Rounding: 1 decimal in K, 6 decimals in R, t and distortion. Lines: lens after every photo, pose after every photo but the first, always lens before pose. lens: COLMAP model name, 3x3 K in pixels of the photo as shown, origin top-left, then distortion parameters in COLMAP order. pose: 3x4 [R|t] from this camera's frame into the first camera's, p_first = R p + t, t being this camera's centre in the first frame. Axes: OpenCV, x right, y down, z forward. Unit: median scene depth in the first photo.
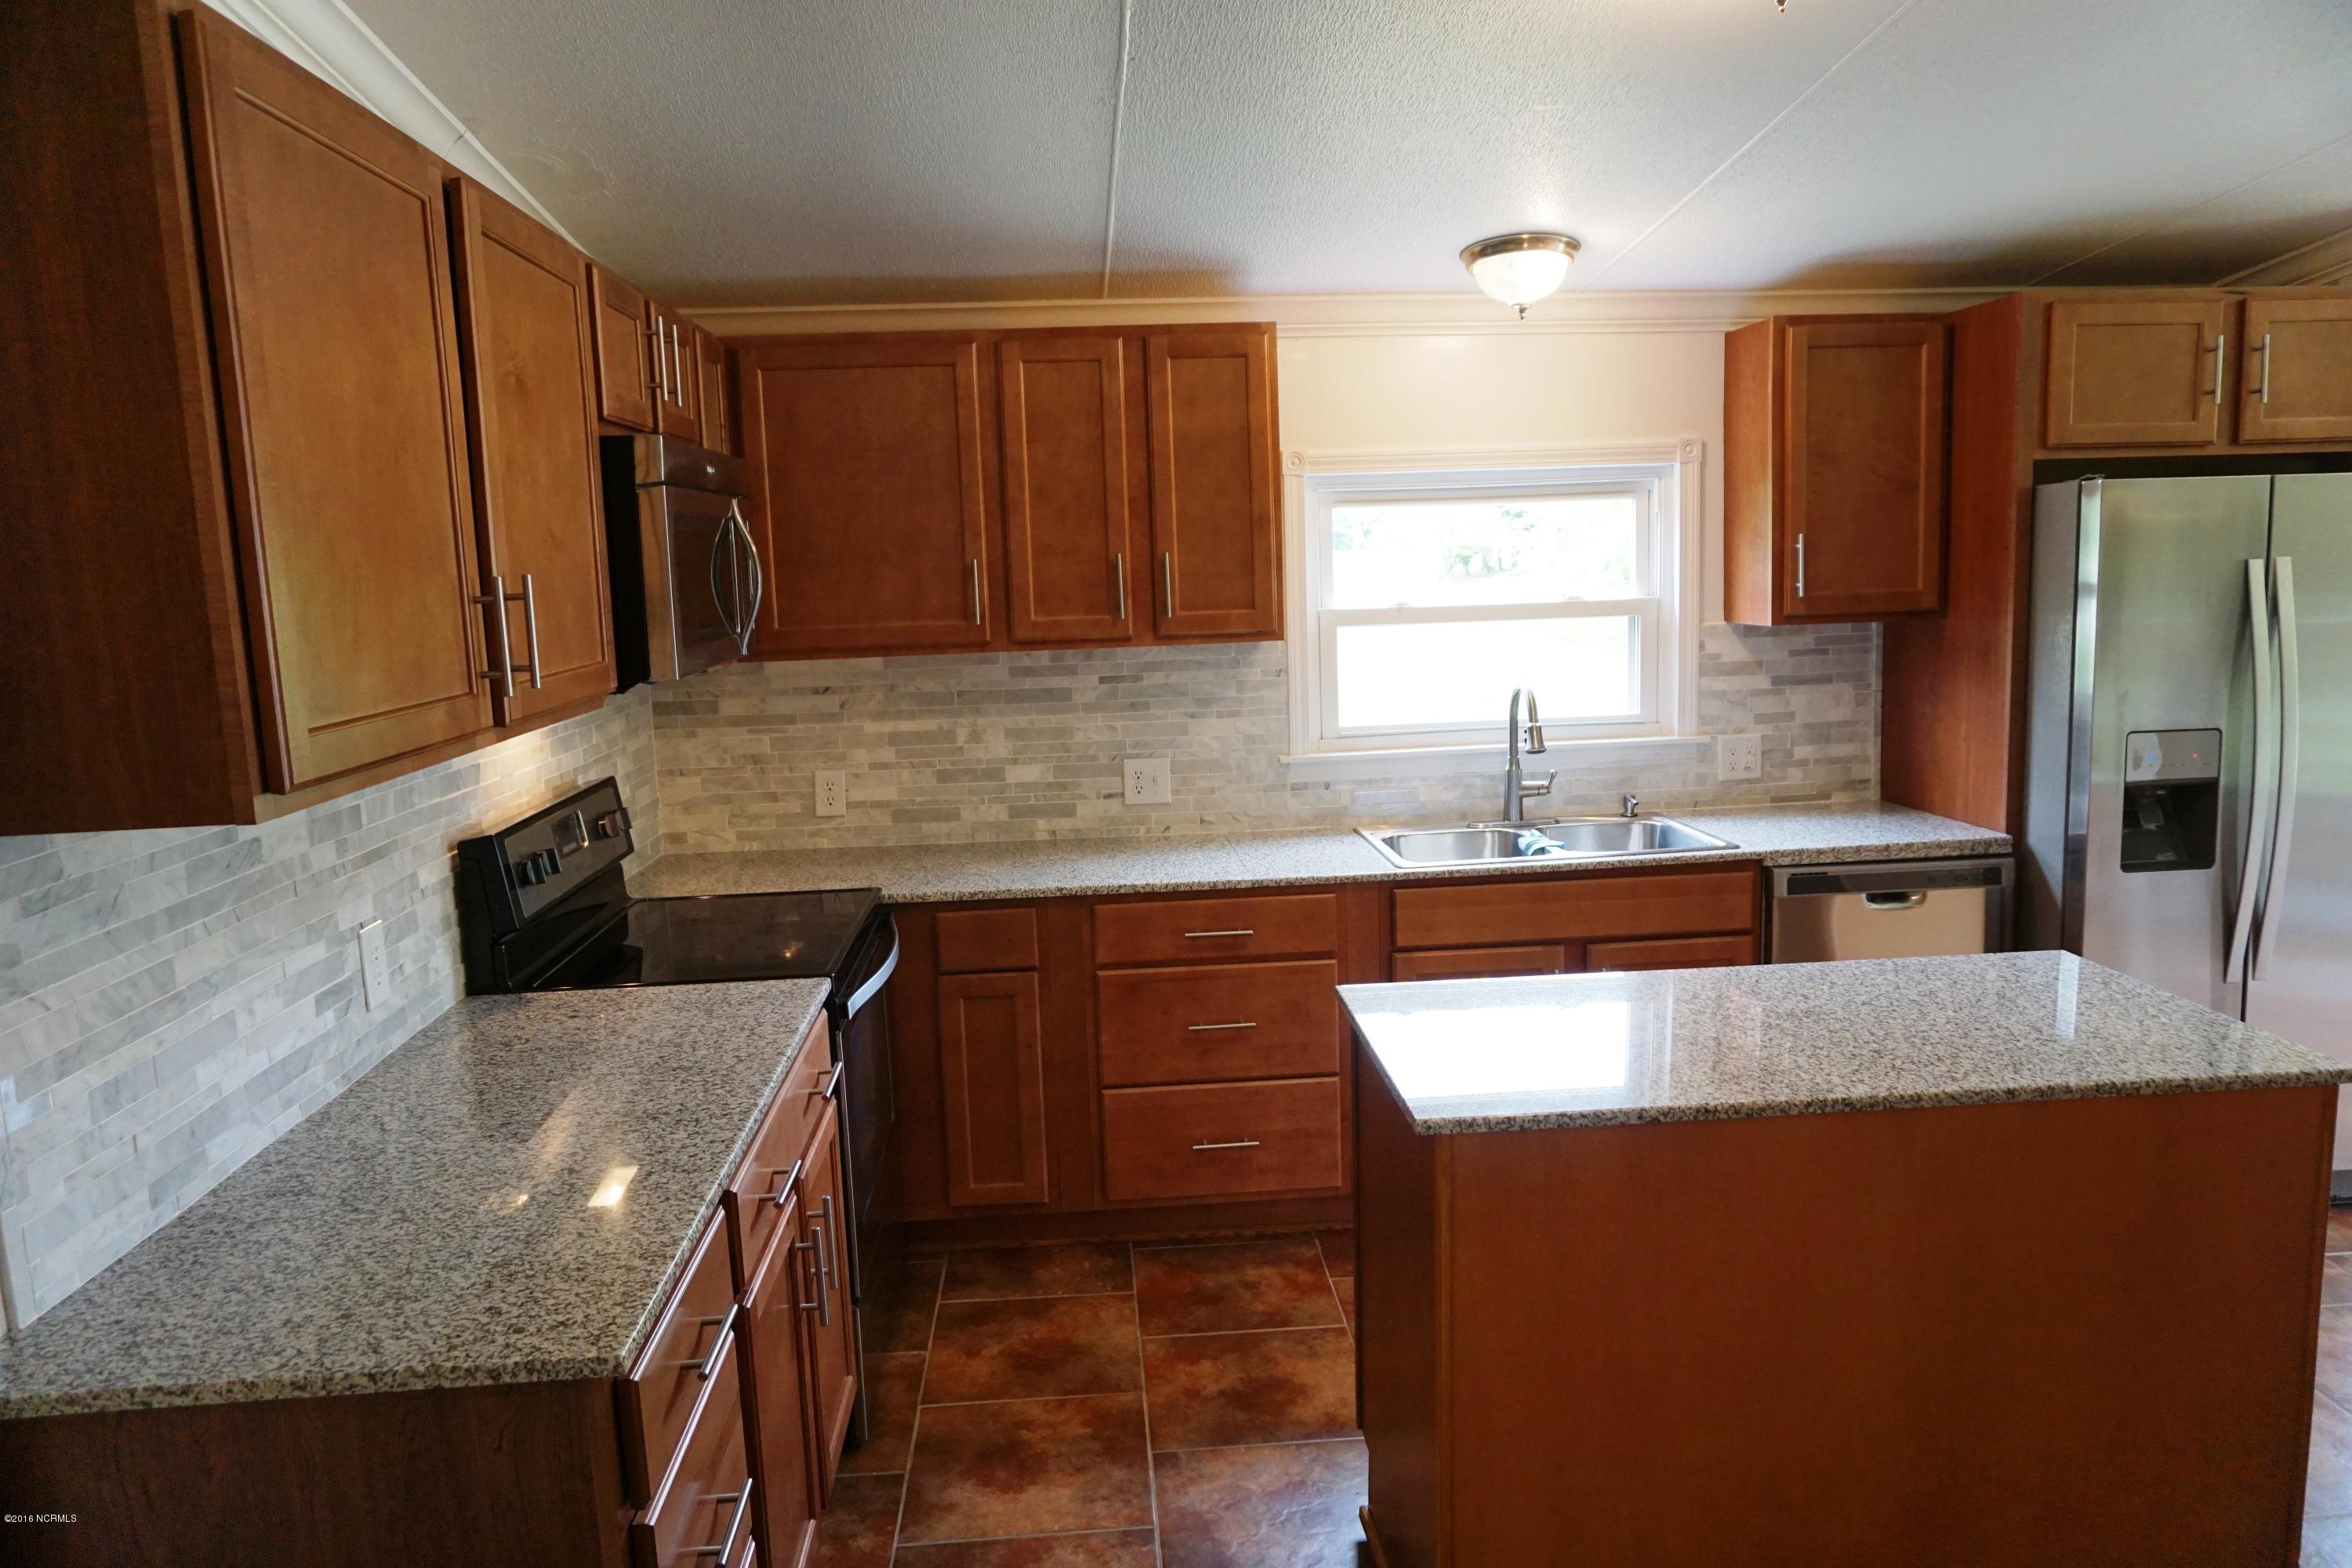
lens RADIAL K [[1573.8, 0, 1173.0], [0, 1573.8, 779.6], [0, 0, 1]] dist [-0.055452, 0.044259]
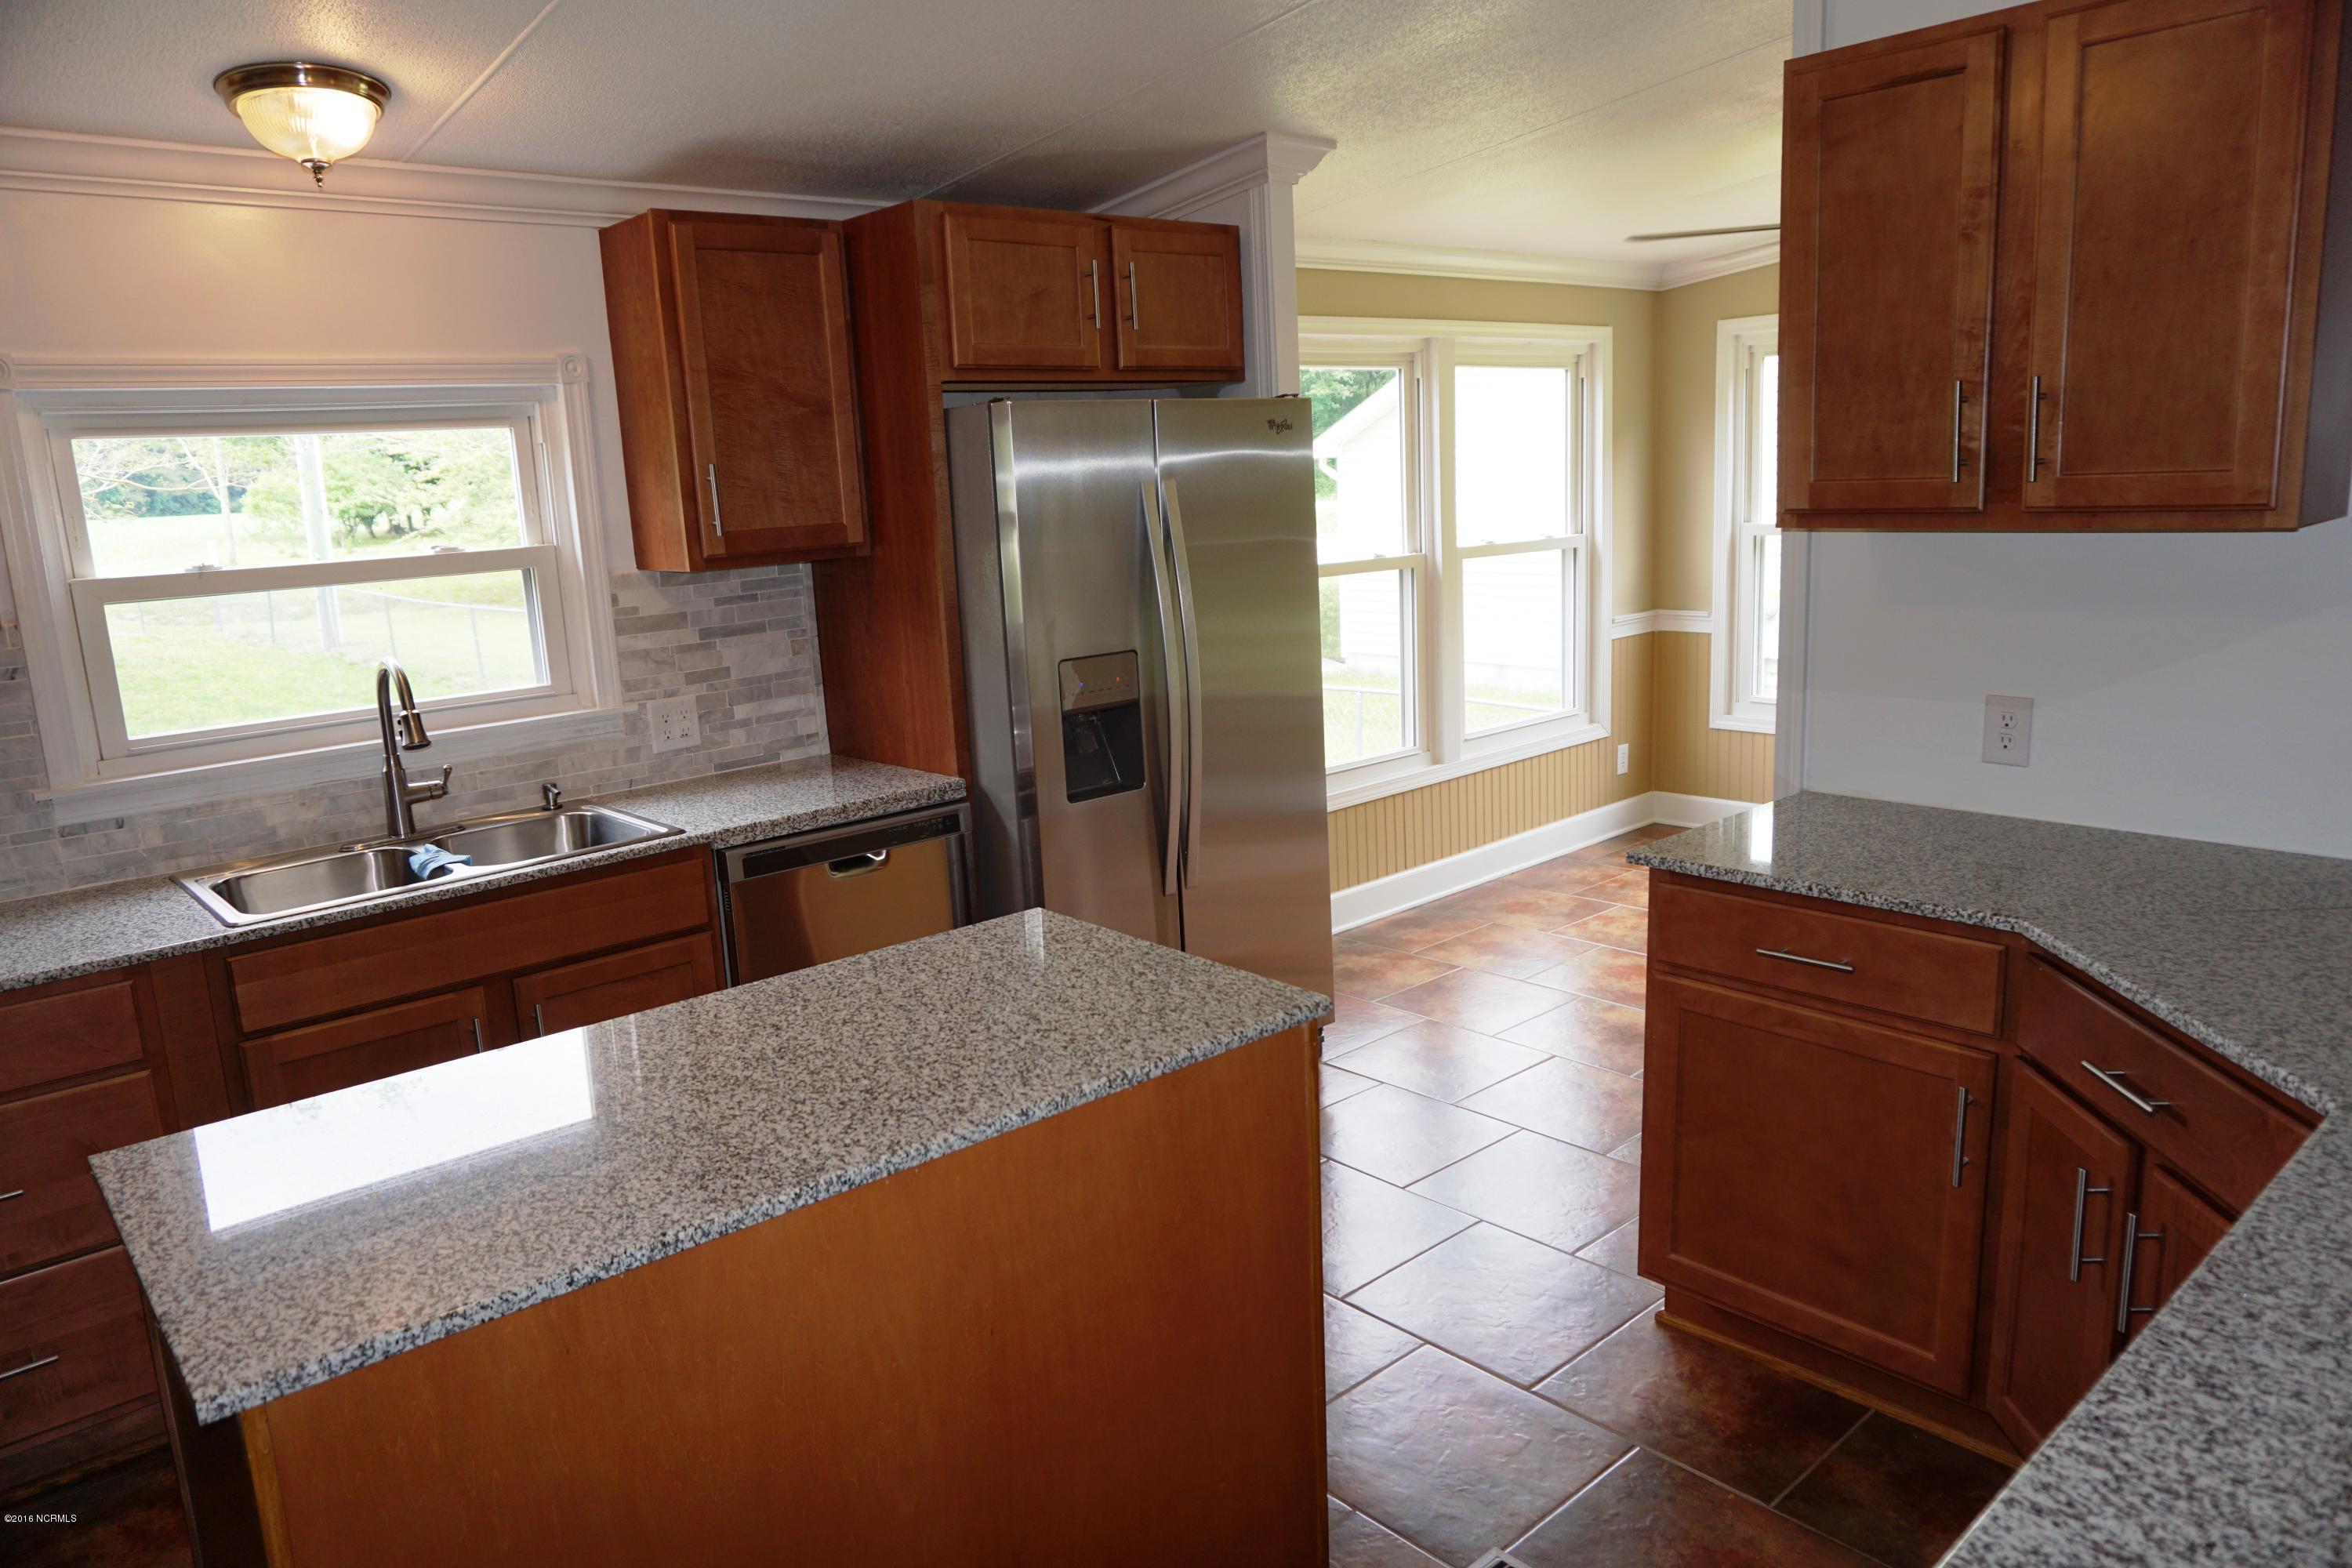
lens RADIAL K [[1573.8, 0, 1173.0], [0, 1573.8, 779.6], [0, 0, 1]] dist [-0.055452, 0.044259]
pose [[0.794529, -0.122712, 0.594697, 0.068583], [0.105122, 0.992377, 0.064326, -0.012078], [-0.598057, 0.011407, 0.801372, 0.152140]]
